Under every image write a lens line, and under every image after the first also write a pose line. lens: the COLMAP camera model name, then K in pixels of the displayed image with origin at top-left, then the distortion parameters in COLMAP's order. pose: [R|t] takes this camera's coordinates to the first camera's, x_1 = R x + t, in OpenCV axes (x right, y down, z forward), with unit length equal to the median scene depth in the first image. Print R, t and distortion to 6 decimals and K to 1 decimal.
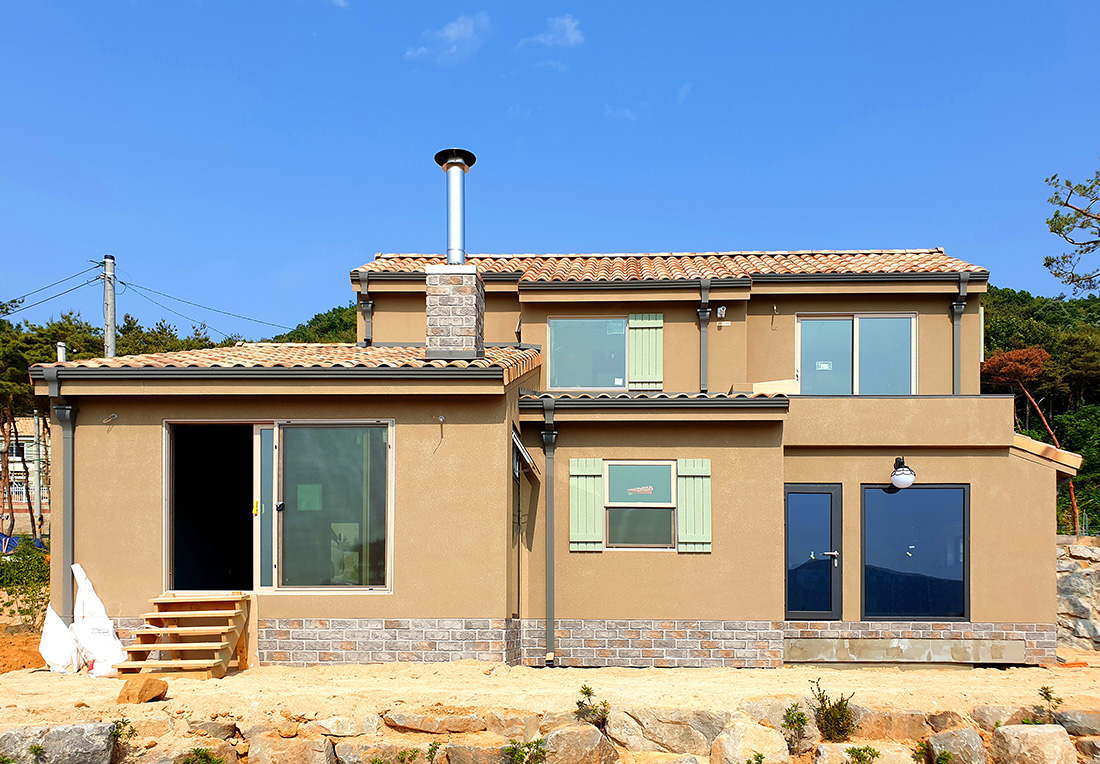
lens RADIAL K [[842.3, 0, 550.0], [0, 842.3, 446.9], [0, 0, 1]] dist [0.031060, 0.000136]
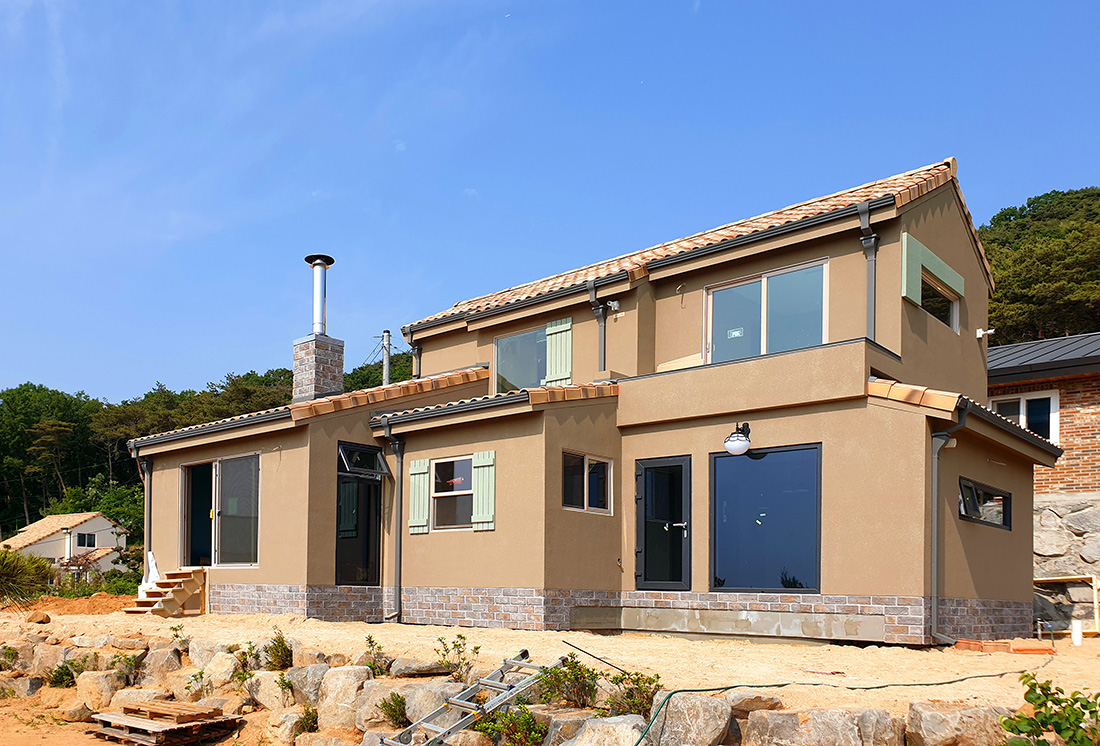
lens RADIAL K [[842.4, 0, 551.3], [0, 842.4, 395.2], [0, 0, 1]] dist [0.029978, -0.006338]
pose [[0.775292, -0.134185, -0.617185, 0.865618], [0.110941, 0.990911, -0.076077, 0.031010], [0.621783, -0.009489, 0.783132, 0.106966]]
